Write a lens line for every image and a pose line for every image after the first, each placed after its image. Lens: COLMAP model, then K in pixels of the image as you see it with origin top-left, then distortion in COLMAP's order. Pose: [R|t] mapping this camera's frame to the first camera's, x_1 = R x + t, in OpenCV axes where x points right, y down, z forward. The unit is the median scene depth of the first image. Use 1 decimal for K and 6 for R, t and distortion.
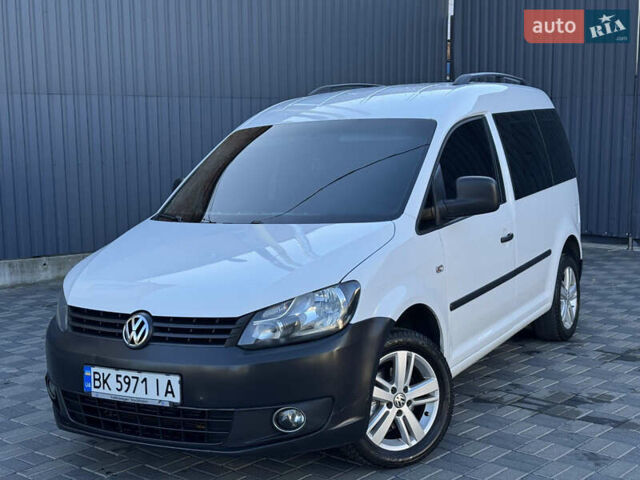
lens RADIAL K [[887.7, 0, 320.0], [0, 887.7, 240.0], [0, 0, 1]] dist [0.140420, 0.014585]
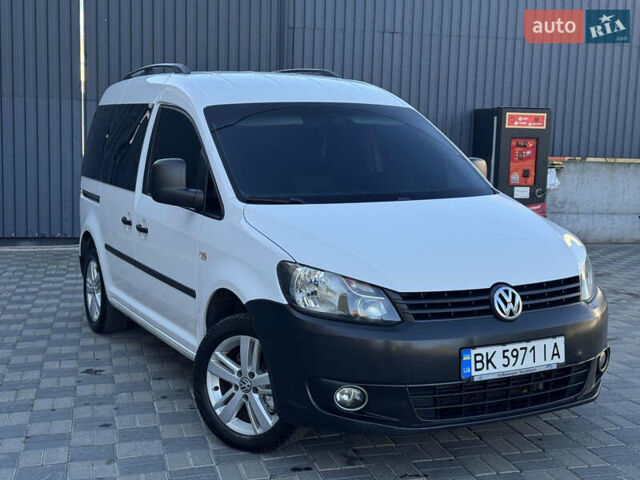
lens RADIAL K [[889.5, 0, 320.0], [0, 889.5, 240.0], [0, 0, 1]] dist [0.155864, 0.030404]
pose [[0.532338, -0.058356, 0.844518, -1.126366], [0.075309, 0.996930, 0.021417, -0.003155], [-0.843175, 0.052199, 0.535099, 0.639156]]
